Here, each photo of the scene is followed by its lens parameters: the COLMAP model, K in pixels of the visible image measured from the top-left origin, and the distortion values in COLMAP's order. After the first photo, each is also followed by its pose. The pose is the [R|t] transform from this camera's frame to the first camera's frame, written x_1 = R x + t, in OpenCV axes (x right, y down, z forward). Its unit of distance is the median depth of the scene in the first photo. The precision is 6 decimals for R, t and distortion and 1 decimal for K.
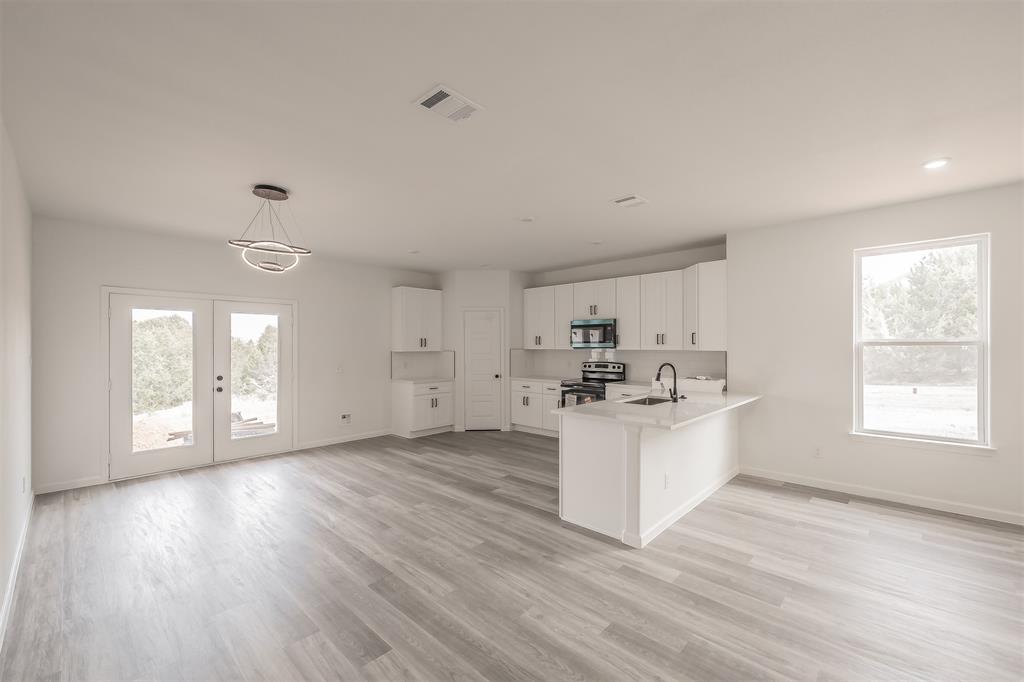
lens RADIAL K [[422.3, 0, 512.0], [0, 422.3, 341.0], [0, 0, 1]] dist [0.000226, -0.000082]
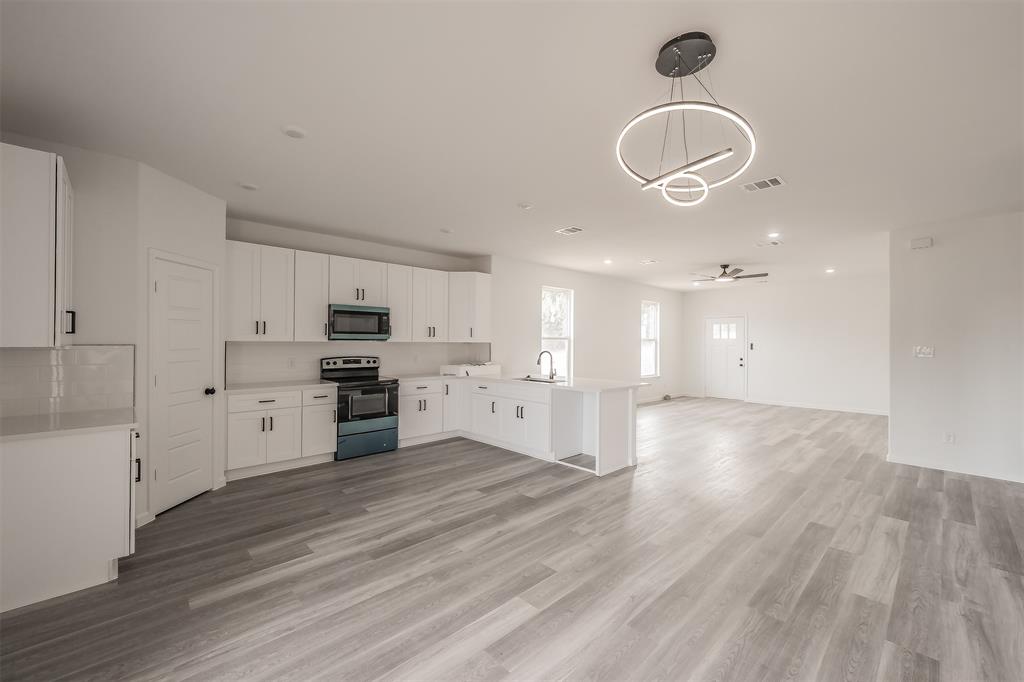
lens RADIAL K [[422.3, 0, 512.0], [0, 422.3, 341.0], [0, 0, 1]] dist [0.000226, -0.000082]
pose [[0.046088, -0.001582, 0.998936, -0.771881], [-0.018268, 0.999830, 0.002426, 0.013391], [-0.998770, -0.018361, 0.046051, 0.812746]]
